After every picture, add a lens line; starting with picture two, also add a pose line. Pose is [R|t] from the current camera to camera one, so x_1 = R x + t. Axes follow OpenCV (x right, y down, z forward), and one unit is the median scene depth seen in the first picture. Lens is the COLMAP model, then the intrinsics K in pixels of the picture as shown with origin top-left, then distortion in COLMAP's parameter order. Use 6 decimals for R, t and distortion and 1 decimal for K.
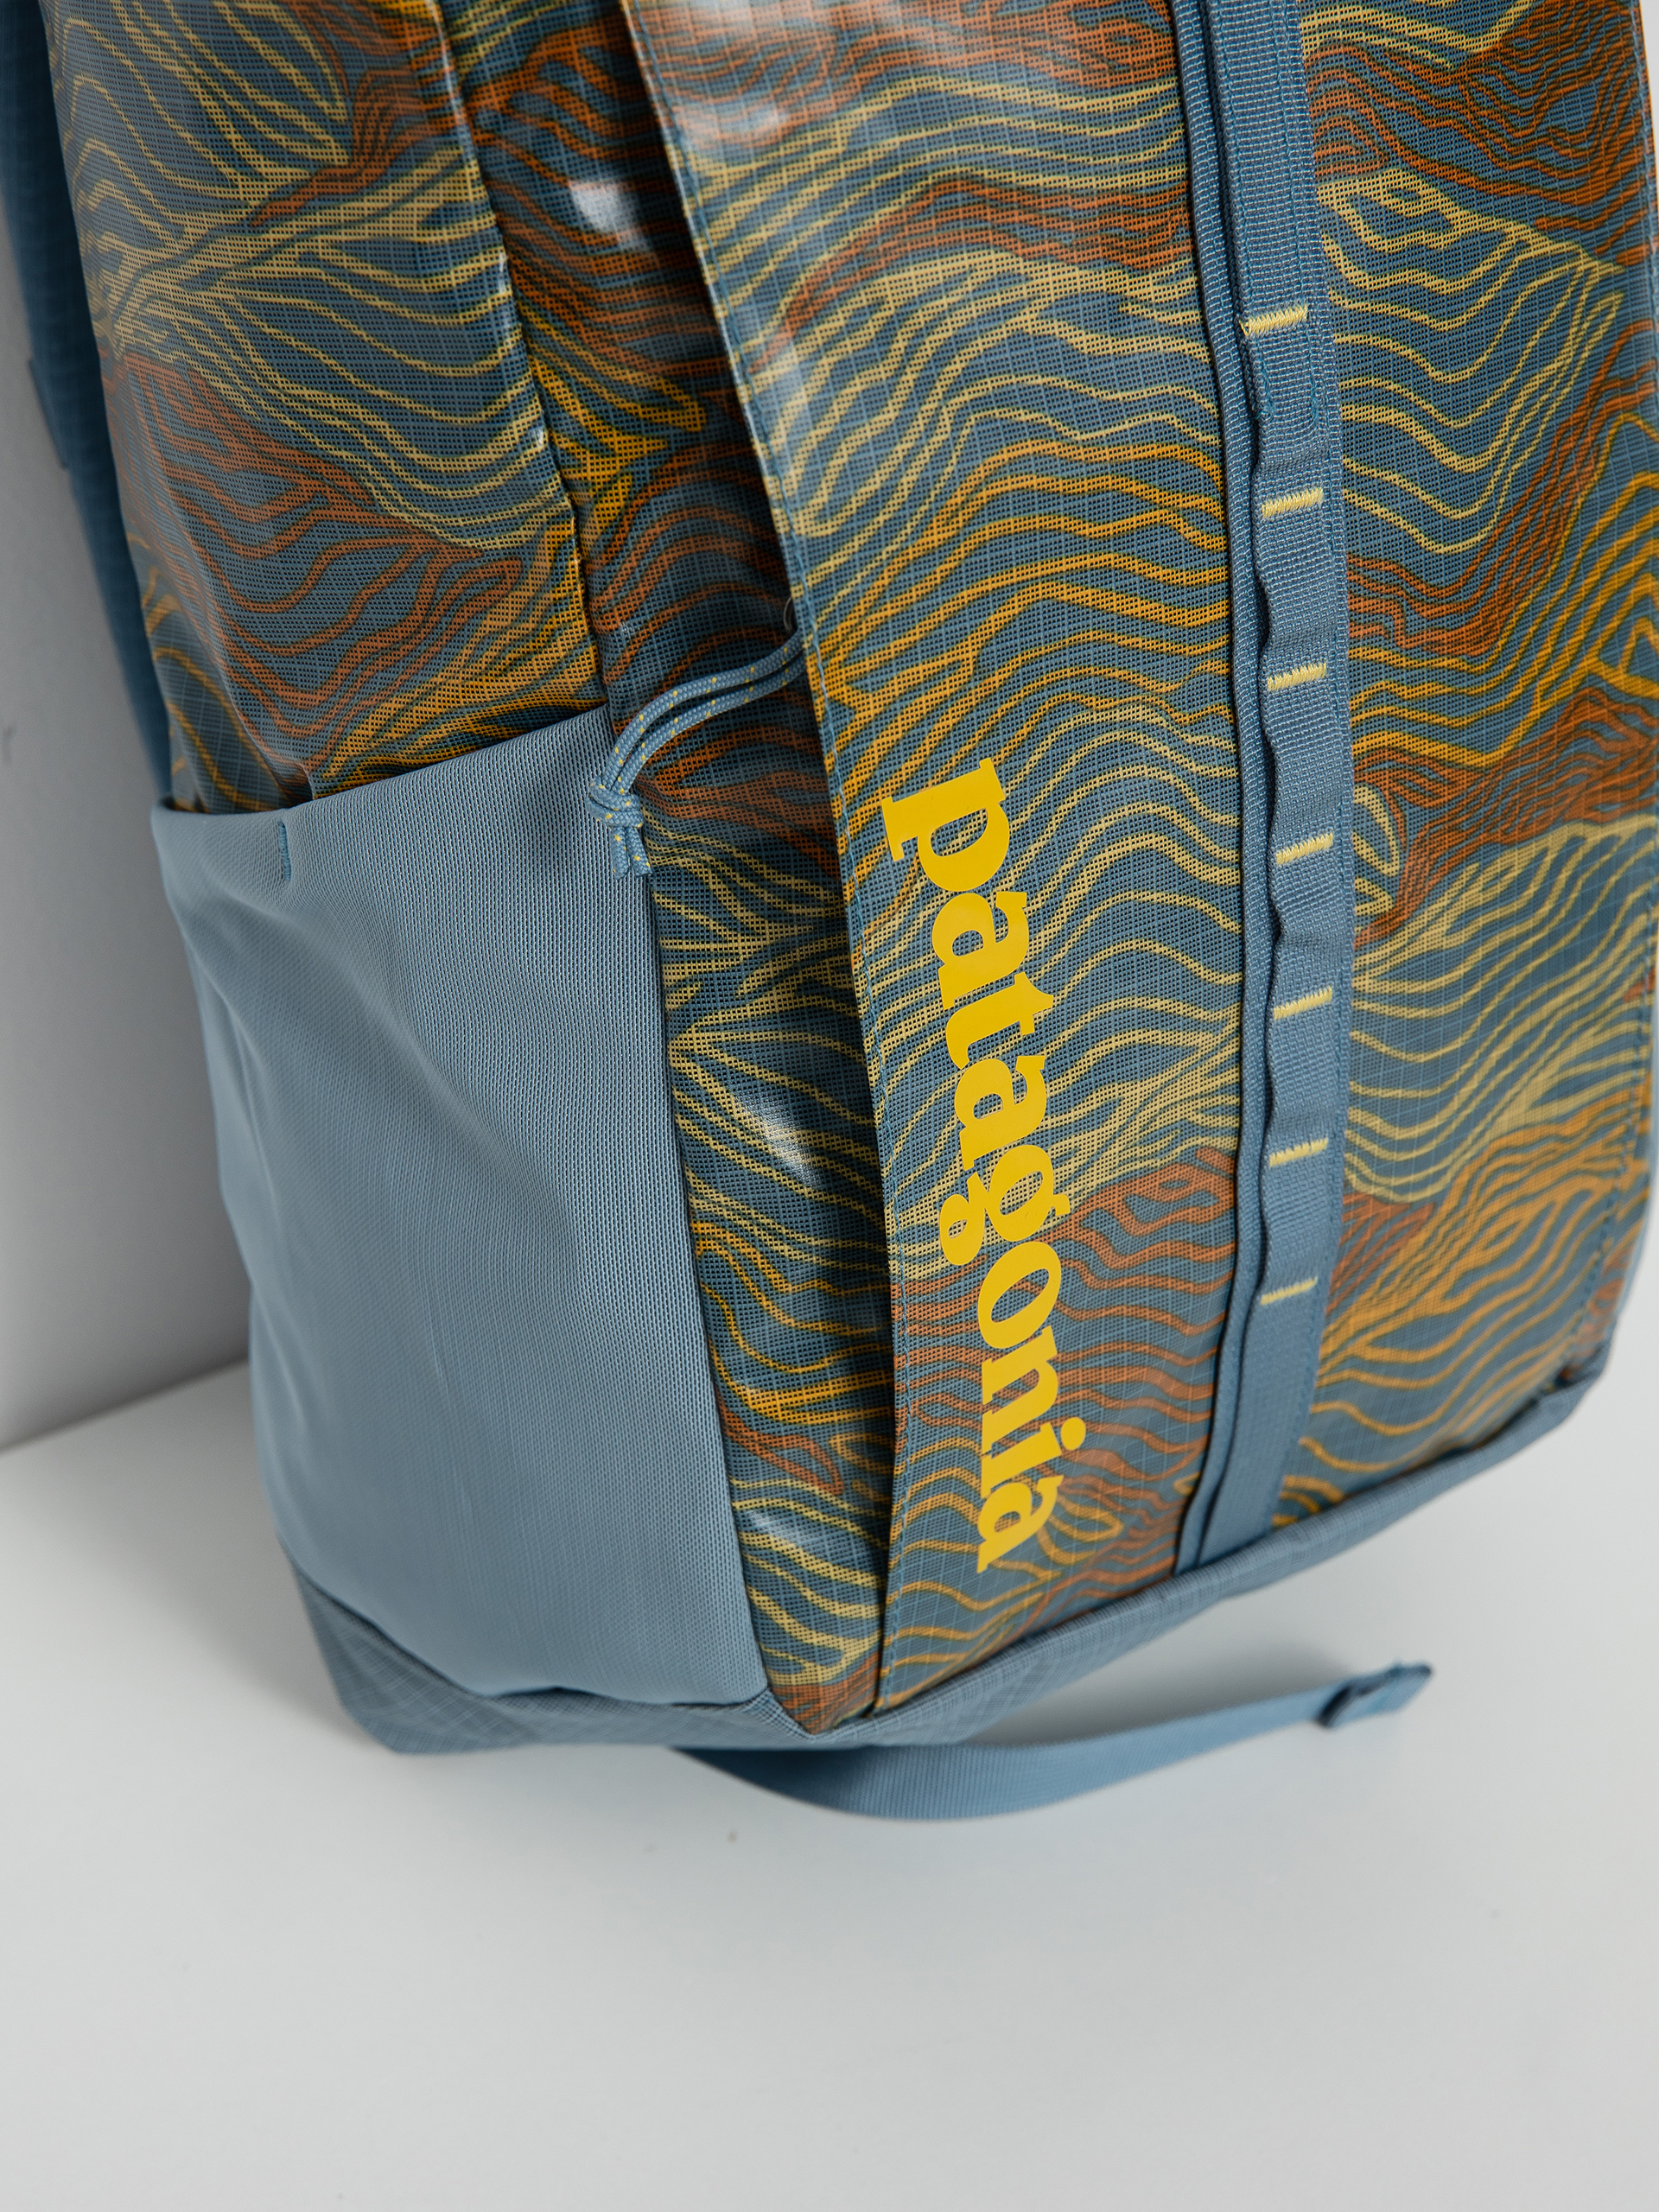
lens RADIAL K [[3261.2, 0, 829.5], [0, 3261.2, 1106.0], [0, 0, 1]] dist [-0.022843, 0.194842]
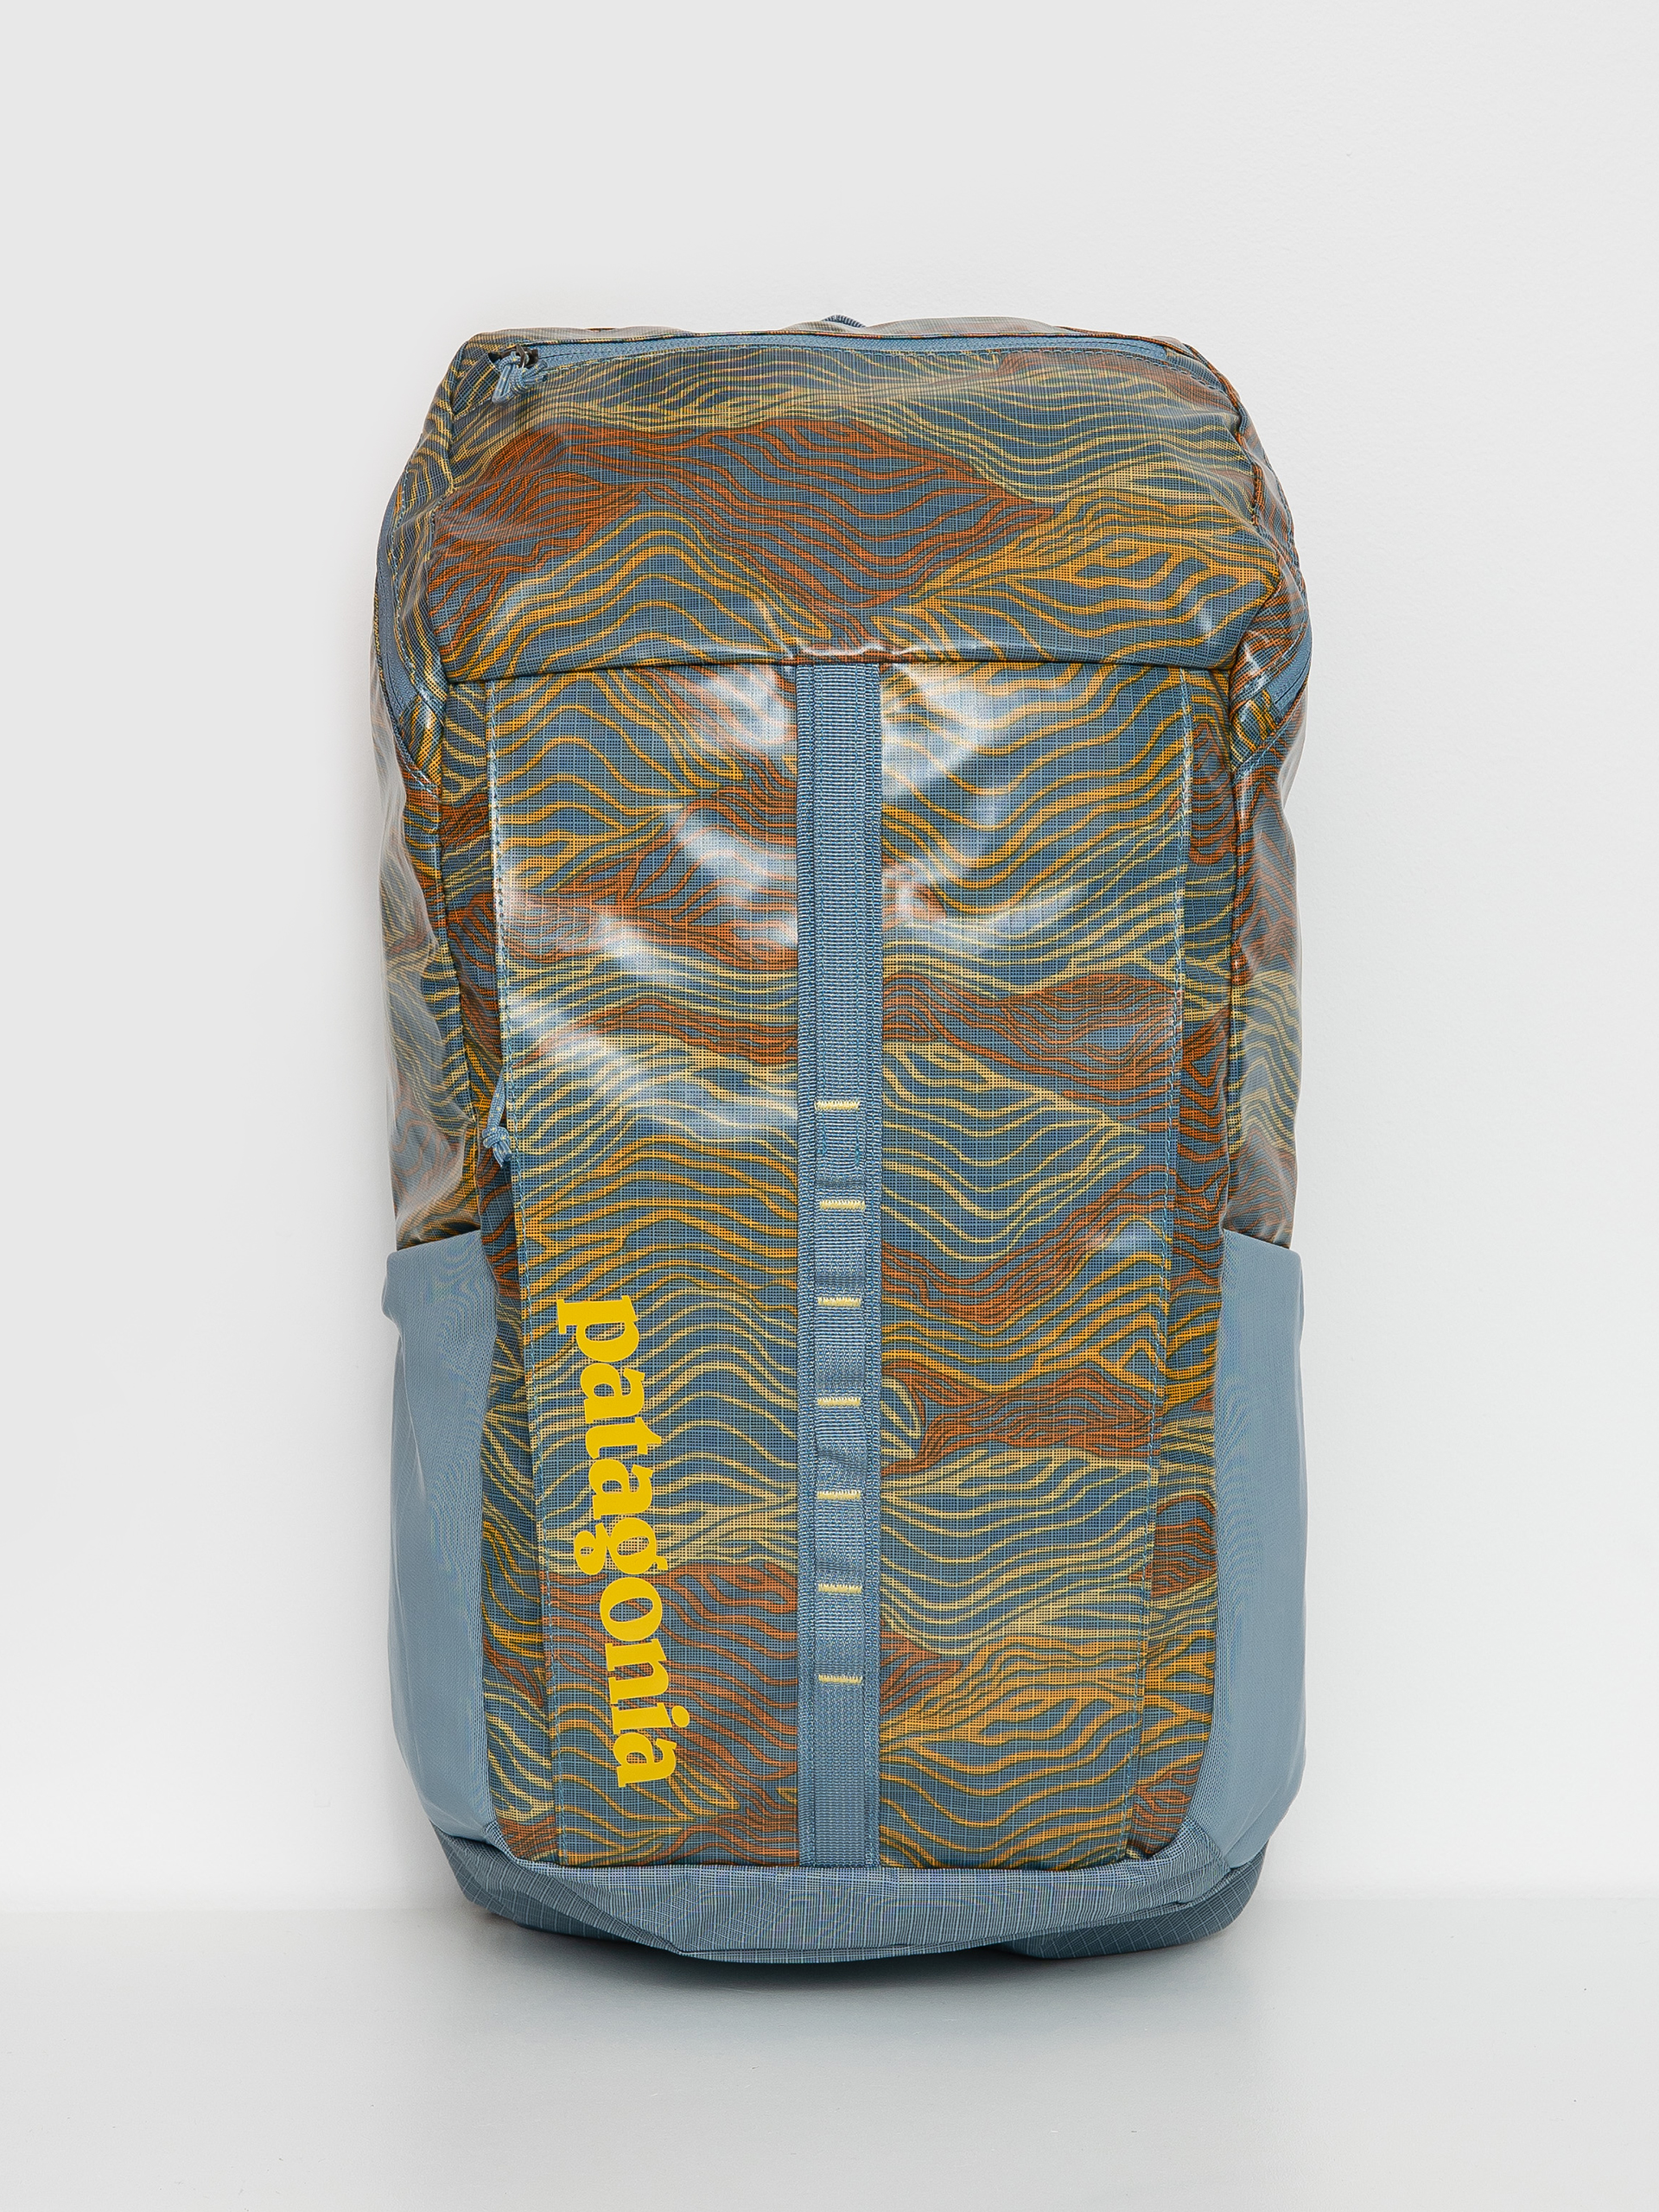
lens RADIAL K [[3261.2, 0, 829.5], [0, 3261.2, 1106.0], [0, 0, 1]] dist [-0.022843, 0.194842]
pose [[0.894235, 0.204158, -0.398325, 0.844468], [-0.287576, 0.943997, -0.161768, 0.058995], [0.342992, 0.259207, 0.902867, -0.656893]]
